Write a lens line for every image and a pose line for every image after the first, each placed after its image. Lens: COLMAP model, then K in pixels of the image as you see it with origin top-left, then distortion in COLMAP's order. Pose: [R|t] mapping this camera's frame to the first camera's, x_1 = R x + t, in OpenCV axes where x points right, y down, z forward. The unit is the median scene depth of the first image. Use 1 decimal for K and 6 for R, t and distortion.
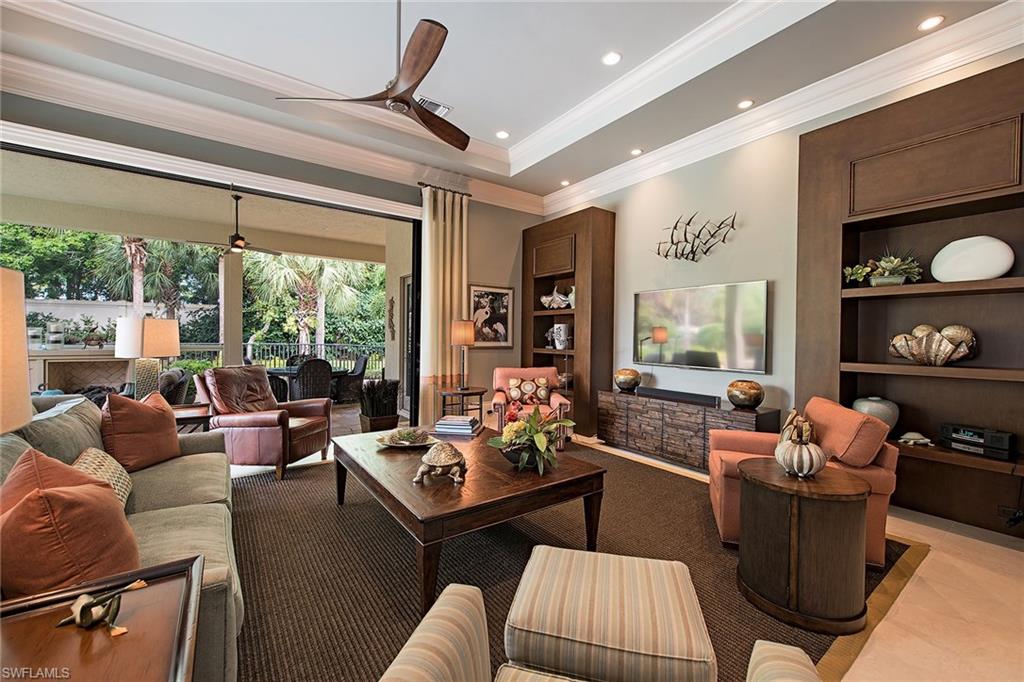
lens RADIAL K [[407.8, 0, 512.0], [0, 407.8, 341.0], [0, 0, 1]] dist [0.000214, 0.000081]
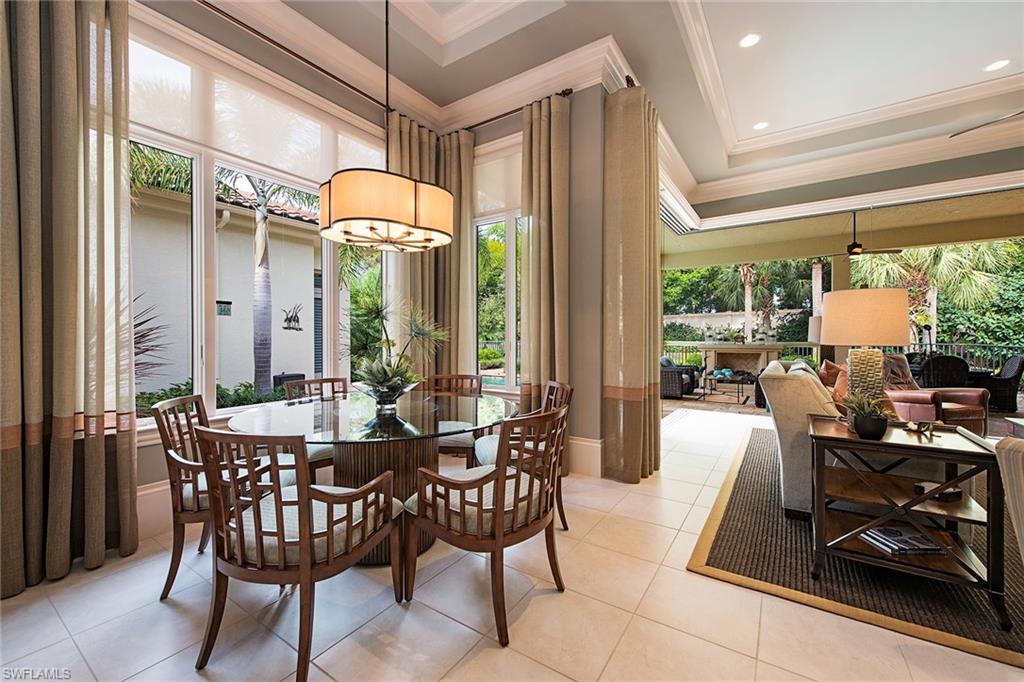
lens RADIAL K [[407.8, 0, 512.0], [0, 407.8, 341.0], [0, 0, 1]] dist [0.000214, 0.000081]
pose [[0.348840, -0.006143, -0.937162, 0.027094], [-0.003915, 0.999960, -0.008012, 0.012055], [0.937174, 0.006463, 0.348802, -0.145151]]
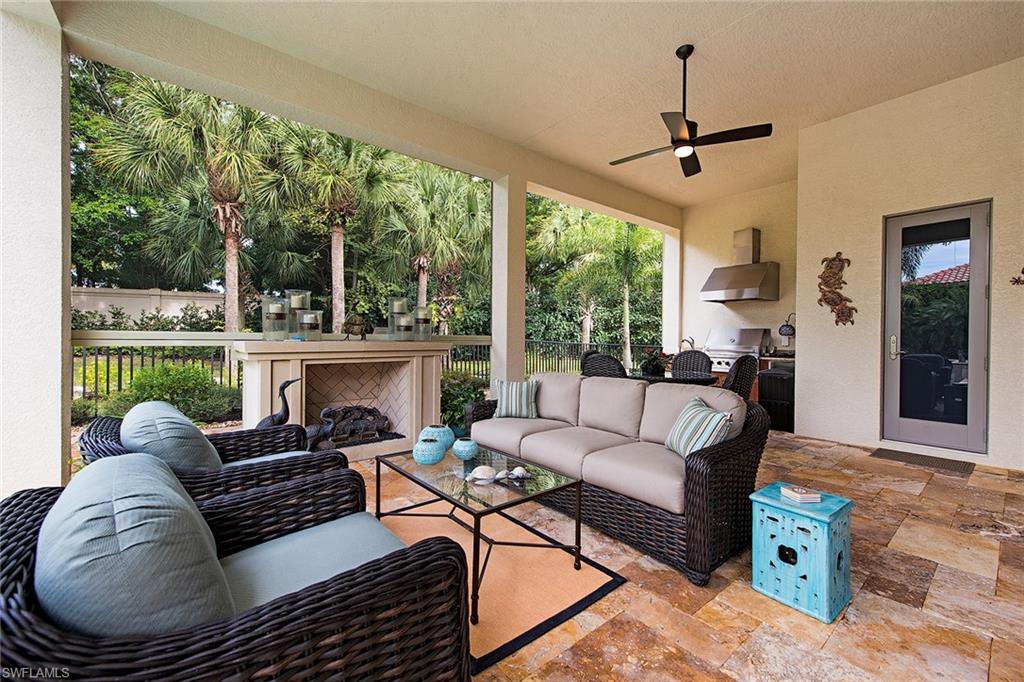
lens RADIAL K [[407.8, 0, 512.0], [0, 407.8, 341.0], [0, 0, 1]] dist [0.000214, 0.000081]
pose [[0.997807, -0.005003, 0.066007, -0.456145], [0.005052, 0.999987, -0.000576, 0.011572], [-0.066004, 0.000908, 0.997819, 0.225210]]
